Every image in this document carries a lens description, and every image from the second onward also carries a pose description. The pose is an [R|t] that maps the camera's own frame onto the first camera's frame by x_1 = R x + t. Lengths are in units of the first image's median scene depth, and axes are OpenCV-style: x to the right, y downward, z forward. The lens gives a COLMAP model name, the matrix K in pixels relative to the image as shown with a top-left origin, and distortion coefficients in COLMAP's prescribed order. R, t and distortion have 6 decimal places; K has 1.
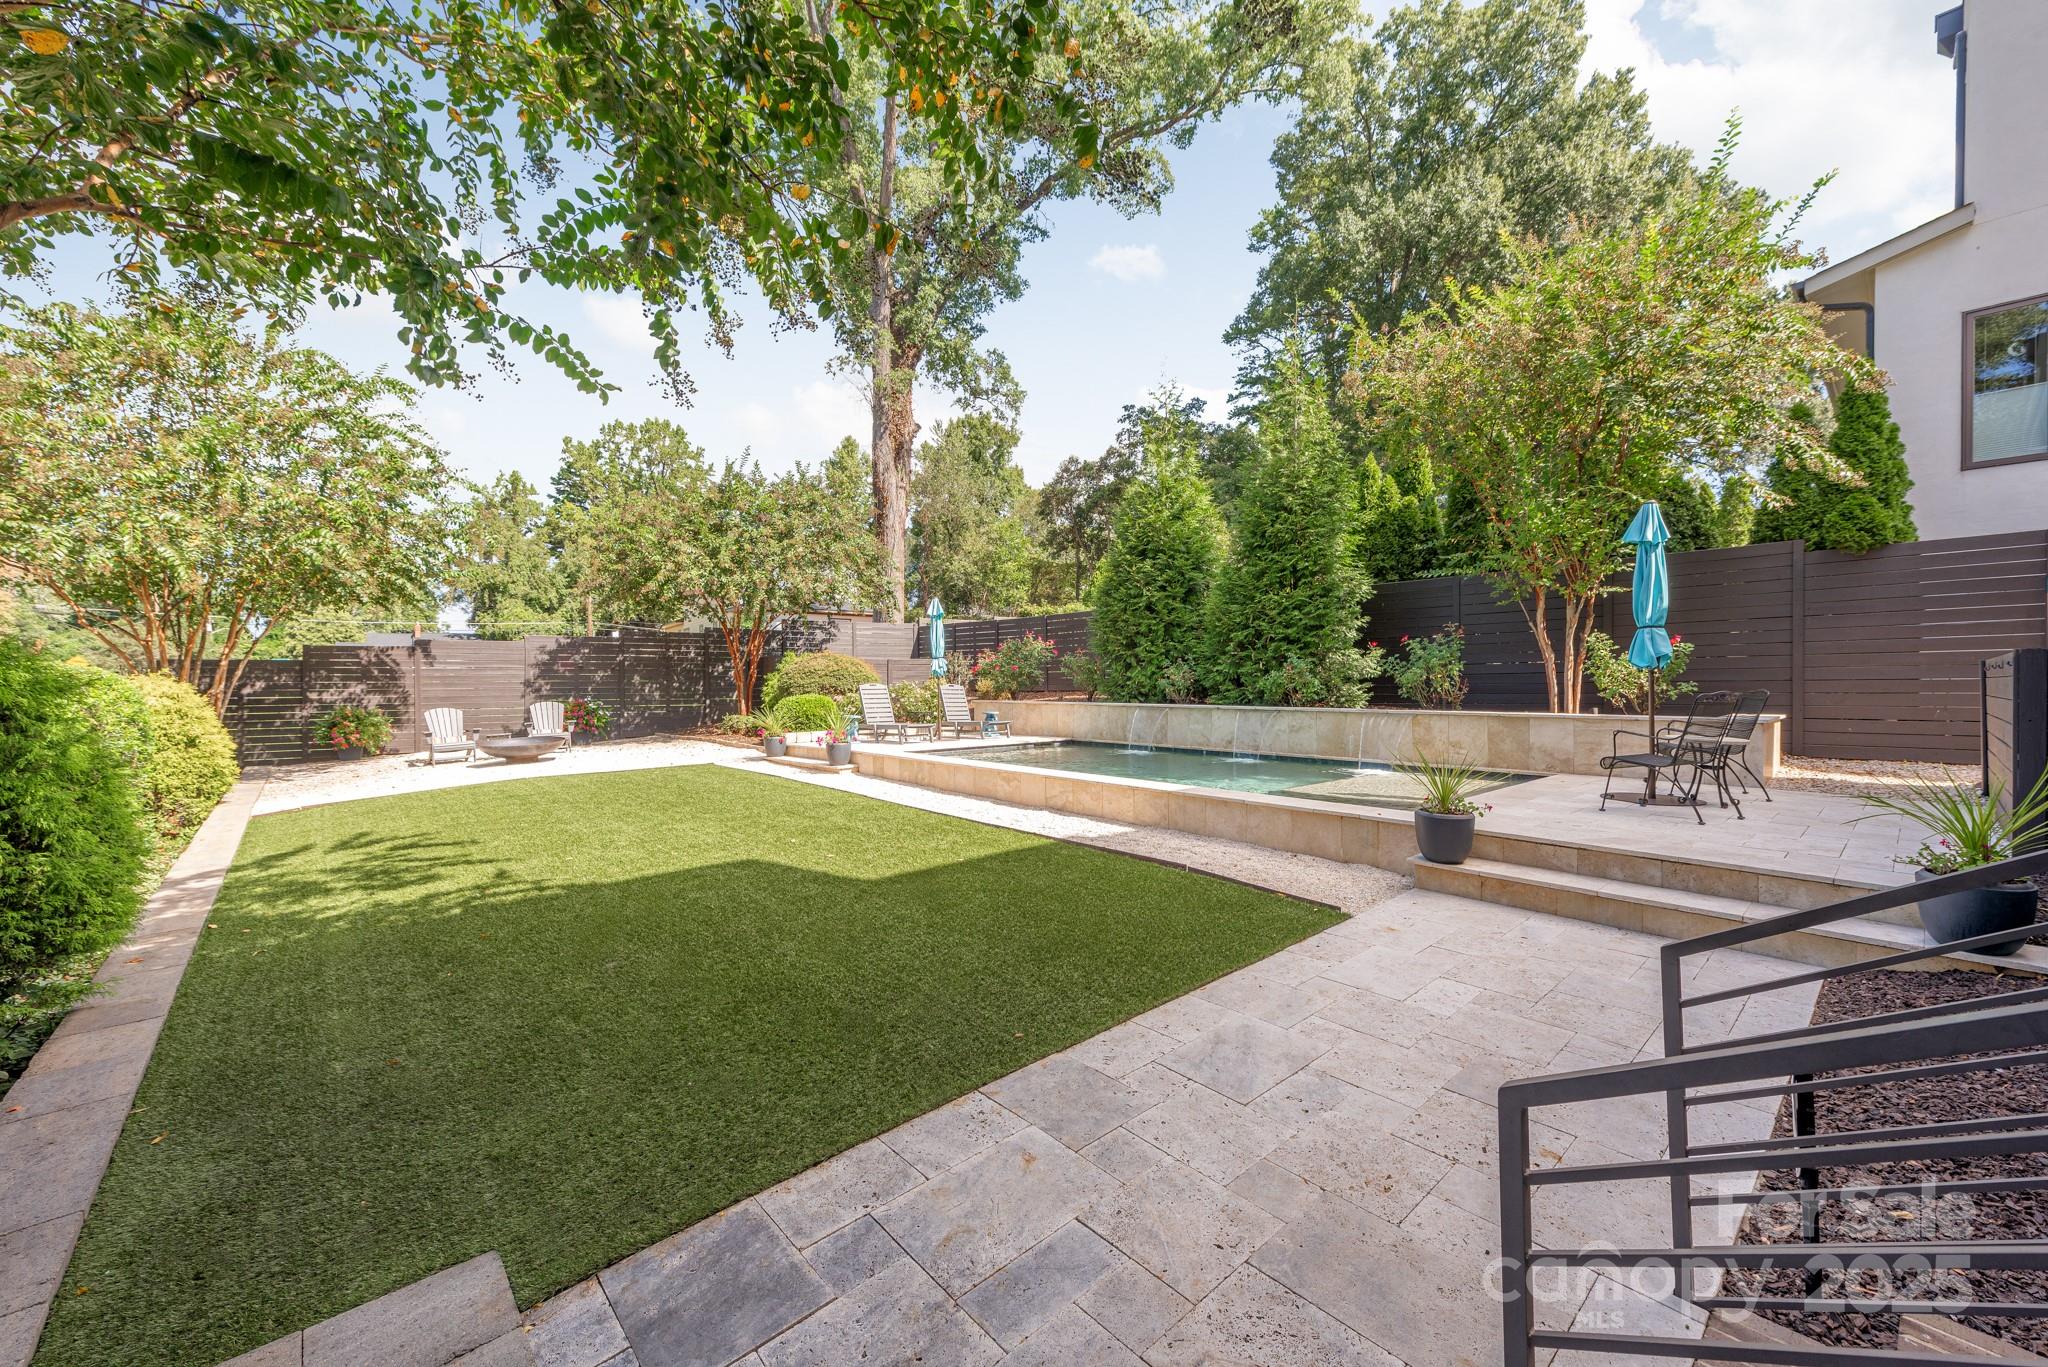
lens RADIAL K [[800.5, 0, 1024.7], [0, 800.5, 679.5], [0, 0, 1]] dist [0.003762, -0.000825]
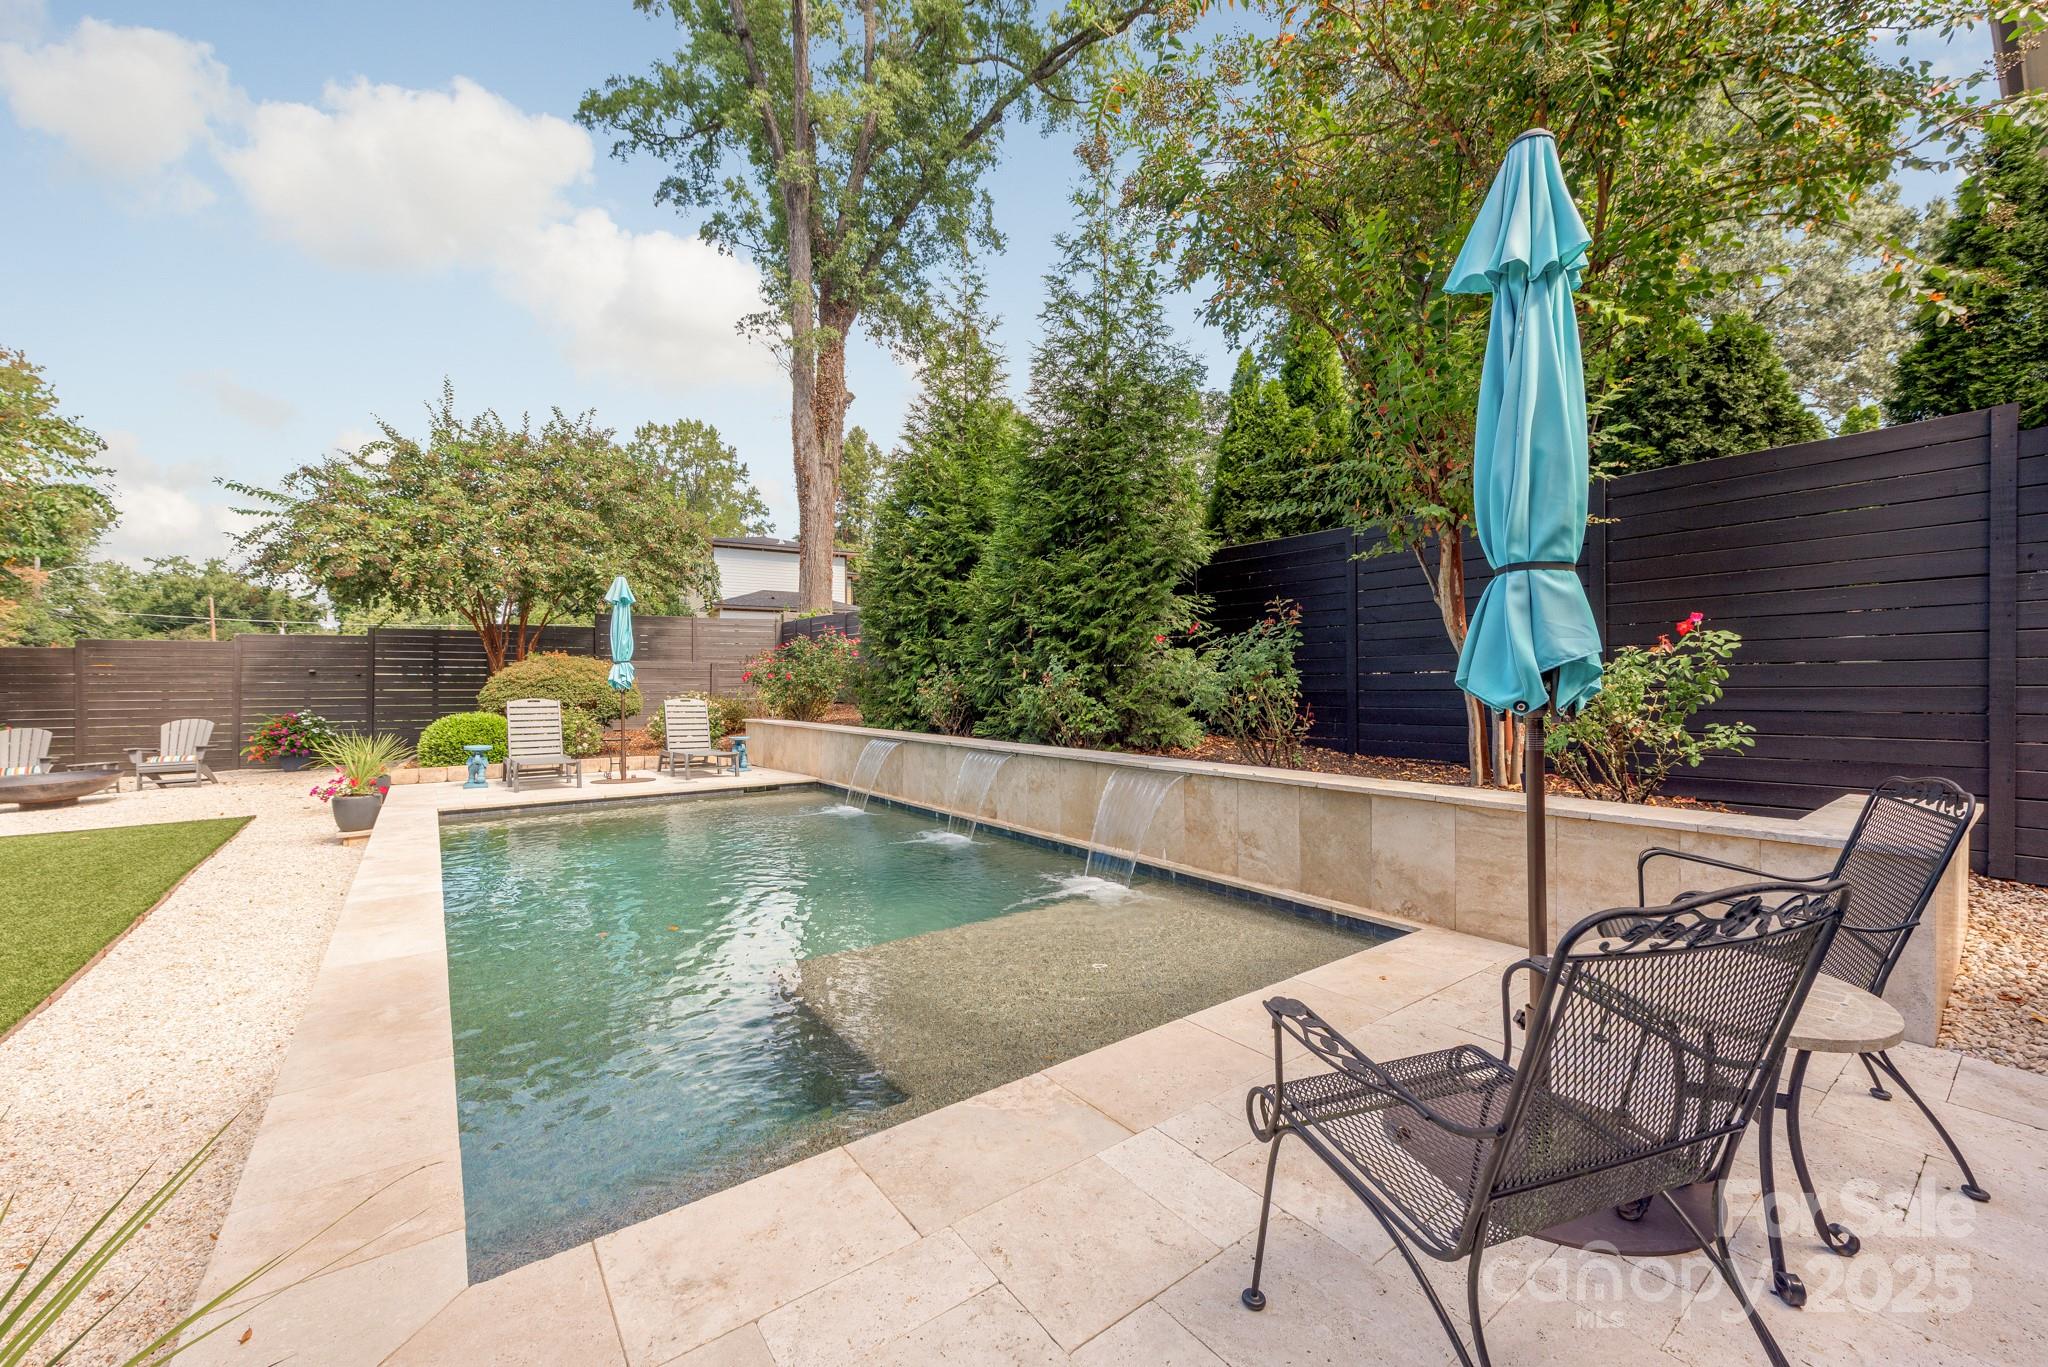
lens RADIAL K [[800.5, 0, 1026.5], [0, 800.5, 685.9], [0, 0, 1]] dist [0.003762, -0.000825]
pose [[0.996798, 0.001806, -0.079940, 0.308166], [-0.001348, 0.999982, 0.005774, -0.011947], [0.079949, -0.005647, 0.996783, 0.344374]]
